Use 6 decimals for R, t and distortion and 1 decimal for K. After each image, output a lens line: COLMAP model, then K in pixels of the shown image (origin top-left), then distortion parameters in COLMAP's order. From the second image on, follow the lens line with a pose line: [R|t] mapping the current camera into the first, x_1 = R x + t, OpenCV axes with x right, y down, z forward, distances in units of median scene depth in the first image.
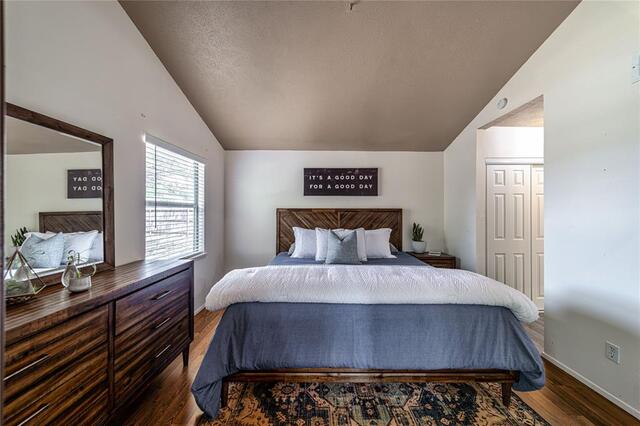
lens RADIAL K [[223.9, 0, 314.8], [0, 223.9, 210.1], [0, 0, 1]] dist [0.002080, 0.000040]
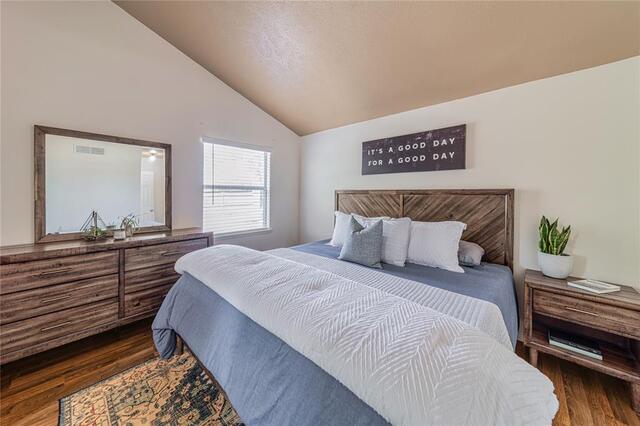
lens RADIAL K [[223.9, 0, 301.7], [0, 223.9, 194.5], [0, 0, 1]] dist [0.002080, 0.000040]
pose [[0.736675, 0.006135, -0.676219, 0.372756], [-0.001954, 0.999974, 0.006944, 0.003614], [0.676244, -0.003794, 0.736668, 0.236627]]
